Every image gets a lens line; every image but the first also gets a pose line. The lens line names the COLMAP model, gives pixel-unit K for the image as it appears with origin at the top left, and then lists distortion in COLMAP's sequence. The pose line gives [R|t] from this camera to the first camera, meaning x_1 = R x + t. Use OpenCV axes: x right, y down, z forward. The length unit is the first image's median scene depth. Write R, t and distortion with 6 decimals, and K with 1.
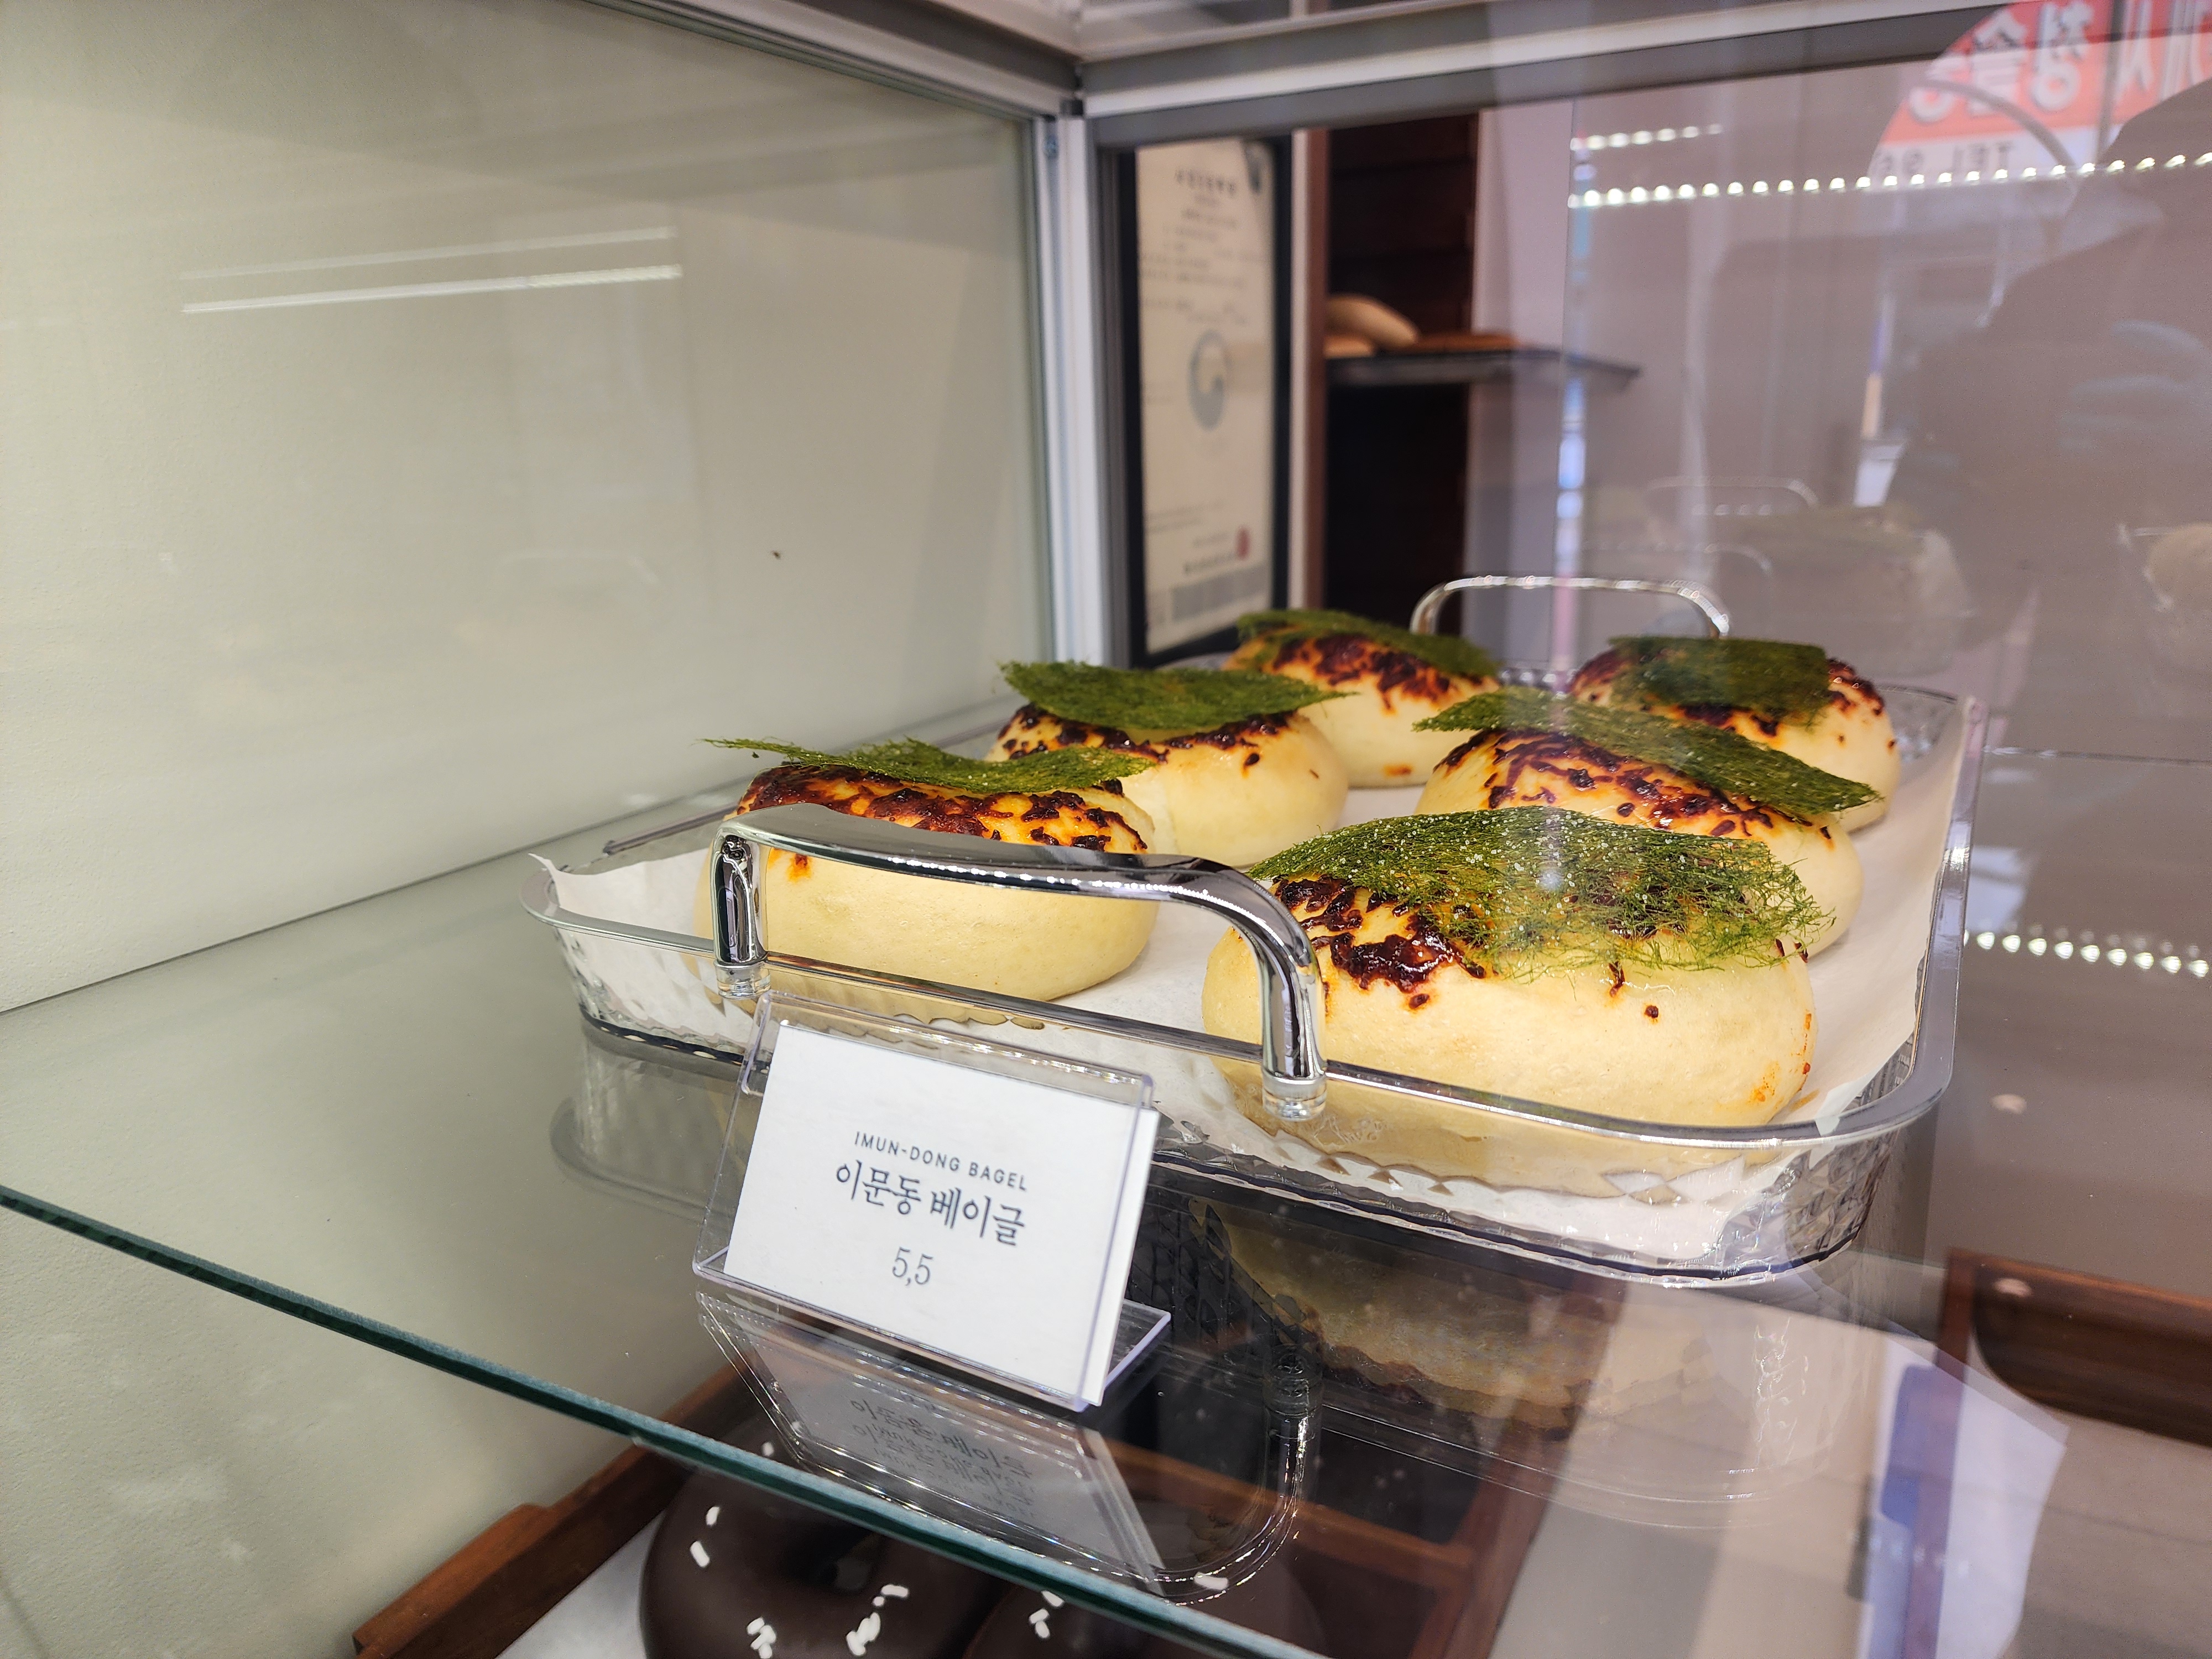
lens RADIAL K [[1486.4, 0, 1106.0], [0, 1486.4, 829.5], [0, 0, 1]] dist [0.084933, 0.000920]
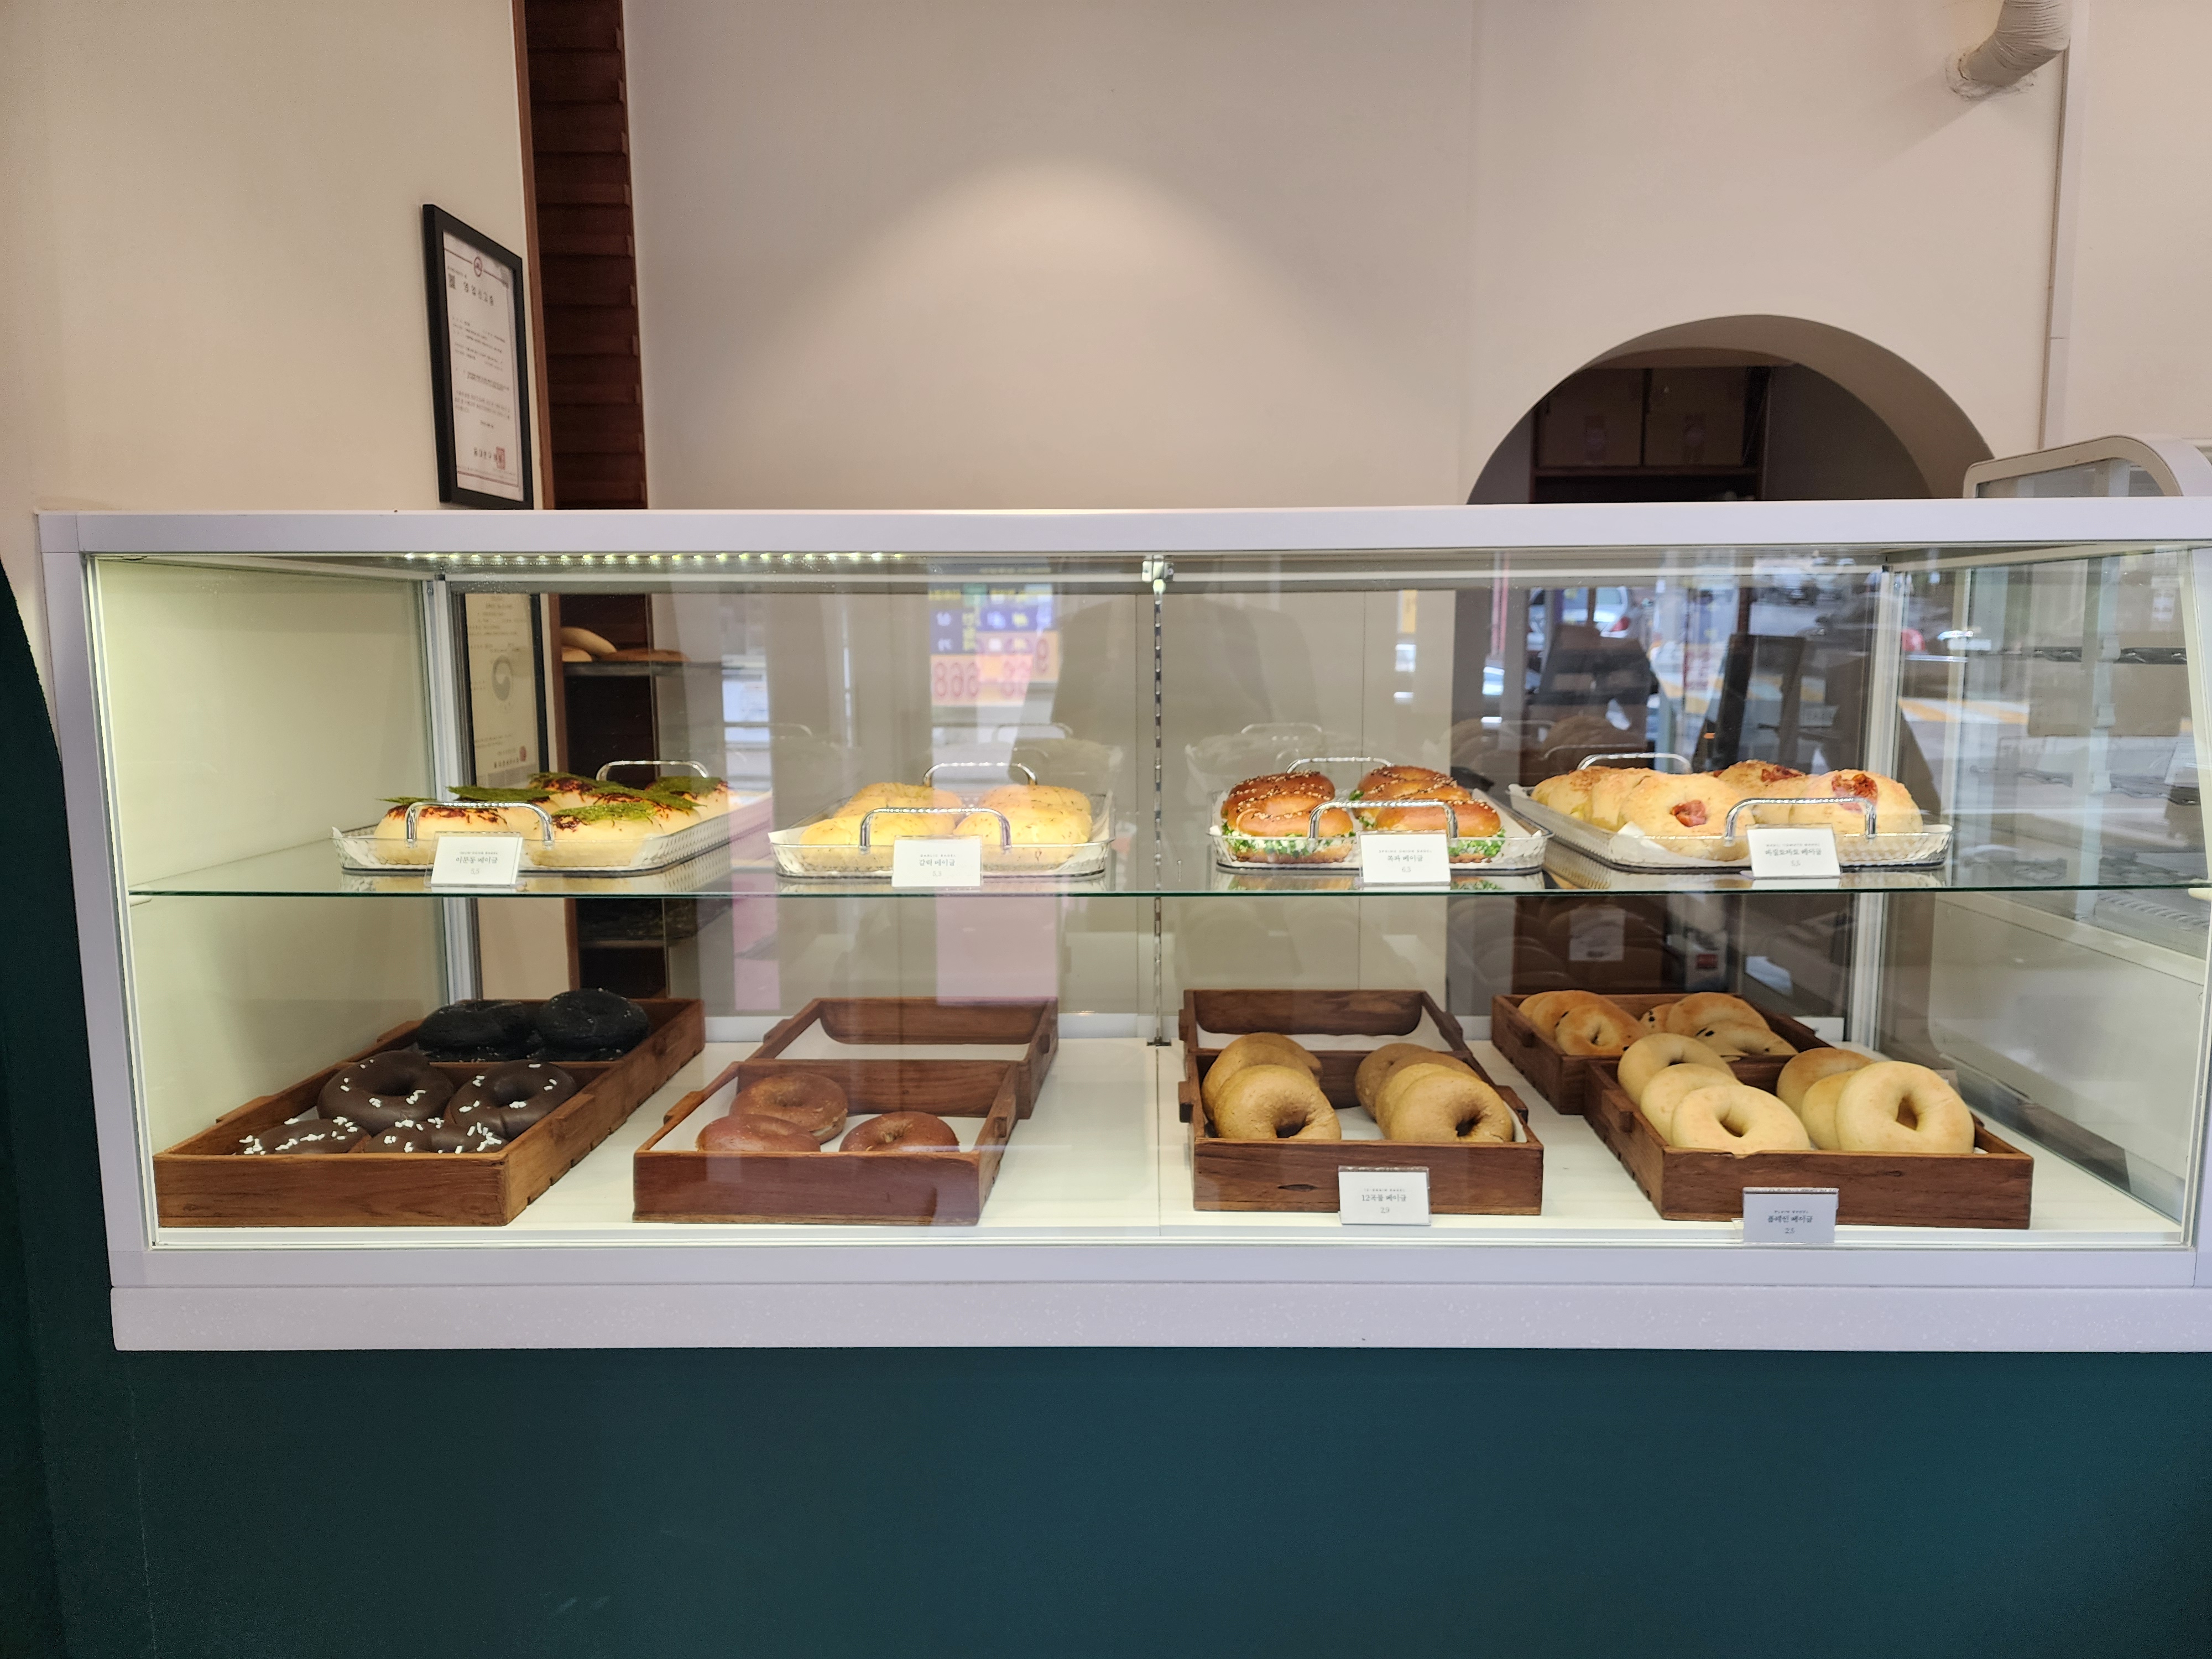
lens RADIAL K [[1465.6, 0, 1145.4], [0, 1465.6, 834.4], [0, 0, 1]] dist [0.007456, 0.003227]
pose [[0.877607, -0.032935, 0.478248, -0.167648], [0.101942, 0.987641, -0.119054, 0.324355], [-0.468416, 0.153237, 0.870118, -1.504235]]
